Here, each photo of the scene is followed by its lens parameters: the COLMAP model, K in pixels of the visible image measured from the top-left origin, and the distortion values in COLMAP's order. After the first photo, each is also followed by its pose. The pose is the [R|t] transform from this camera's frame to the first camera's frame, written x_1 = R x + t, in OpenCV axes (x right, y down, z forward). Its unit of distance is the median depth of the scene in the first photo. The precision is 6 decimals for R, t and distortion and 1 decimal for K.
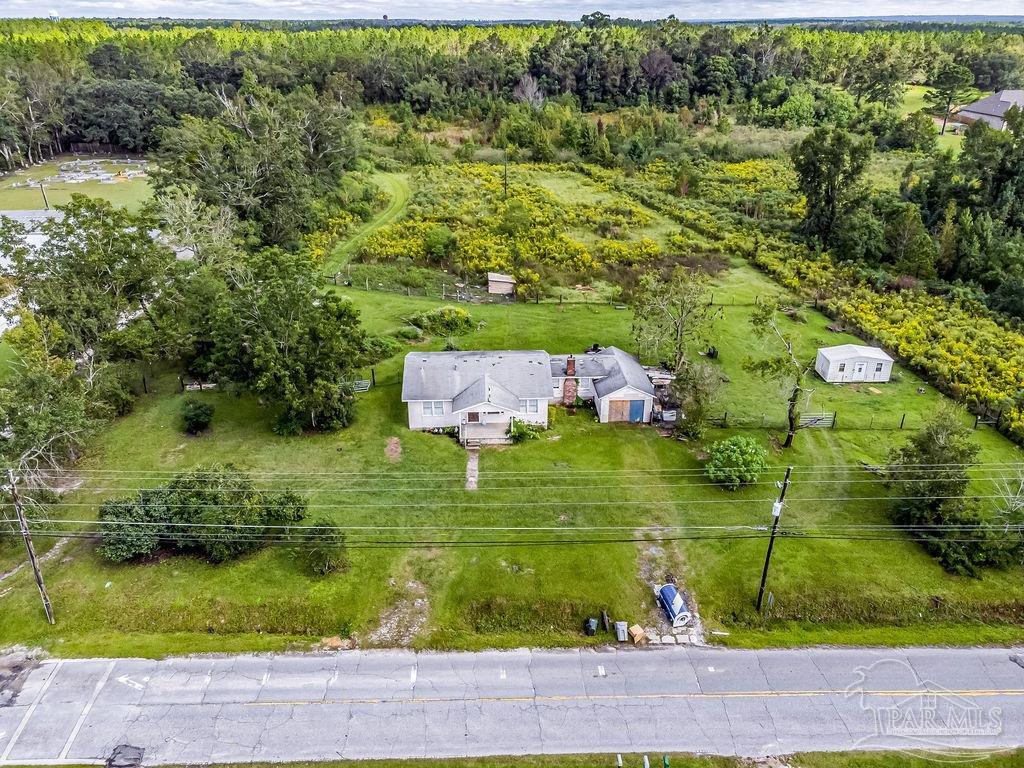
lens RADIAL K [[773.6, 0, 512.0], [0, 773.6, 384.0], [0, 0, 1]] dist [0.008199, 0.013077]
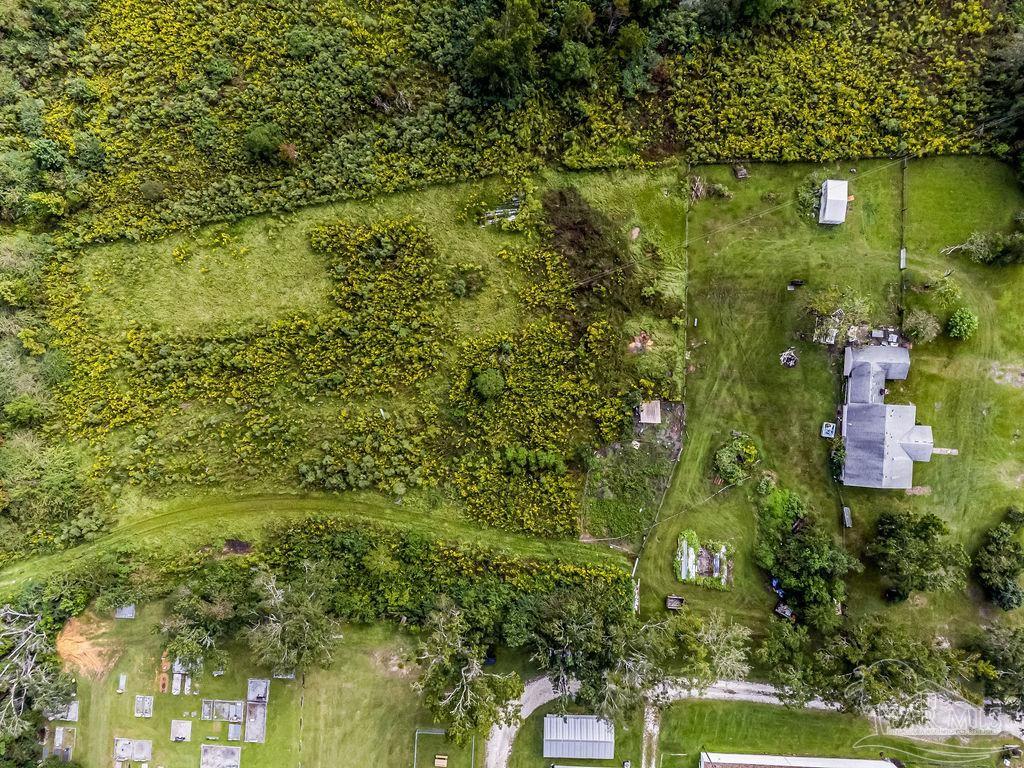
lens RADIAL K [[761.8, 0, 509.9], [0, 761.8, 383.2], [0, 0, 1]] dist [0.014798, 0.012051]
pose [[0.096818, -0.995290, -0.004910, 0.023016], [0.450534, 0.039426, 0.891888, -1.954415], [-0.887494, -0.088563, 0.452229, 0.985622]]
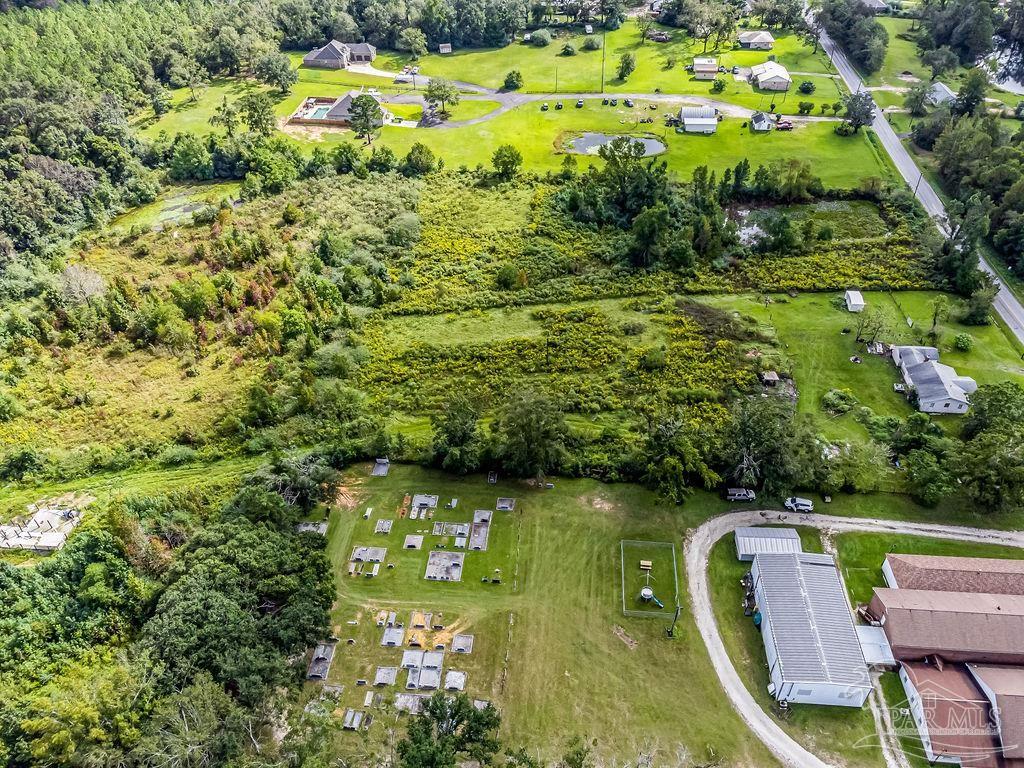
lens RADIAL K [[761.8, 0, 509.9], [0, 761.8, 383.2], [0, 0, 1]] dist [0.014798, 0.012051]
pose [[0.144903, -0.631024, 0.762110, -2.138613], [0.440707, 0.730778, 0.521288, -1.926951], [-0.885878, 0.260331, 0.383989, 1.288329]]
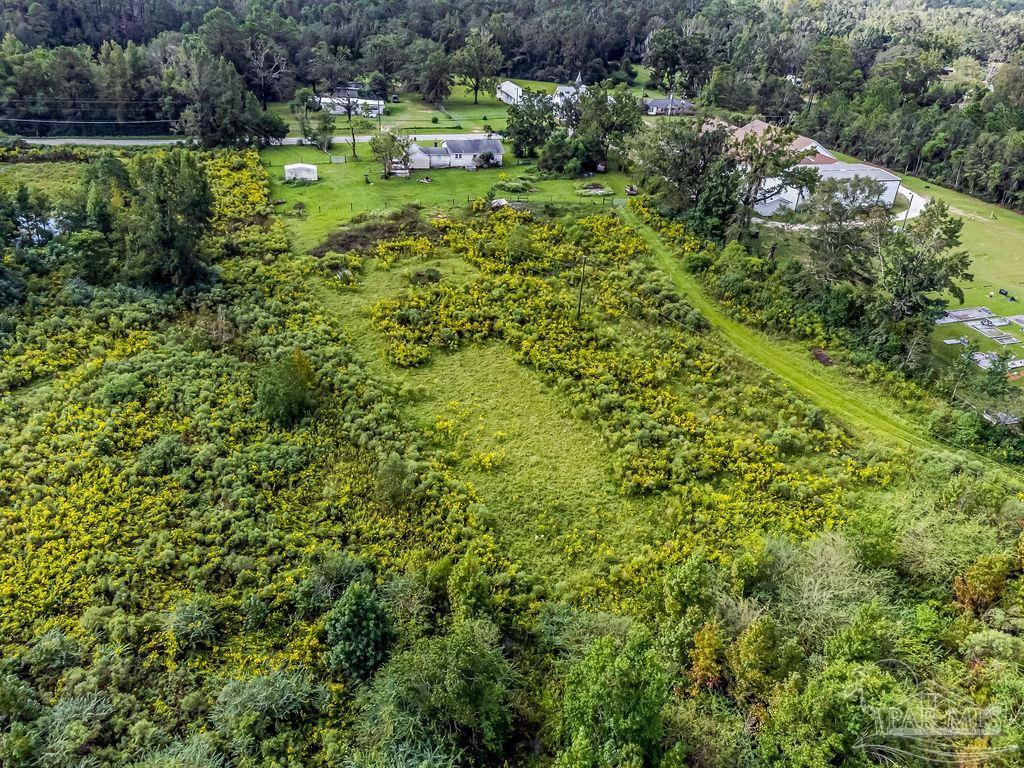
lens RADIAL K [[761.8, 0, 509.9], [0, 761.8, 383.2], [0, 0, 1]] dist [0.014798, 0.012051]
pose [[-0.971911, 0.058975, -0.227841, 0.459173], [-0.153268, 0.576057, 0.802911, -1.634389], [0.178601, 0.815279, -0.550837, 3.088233]]
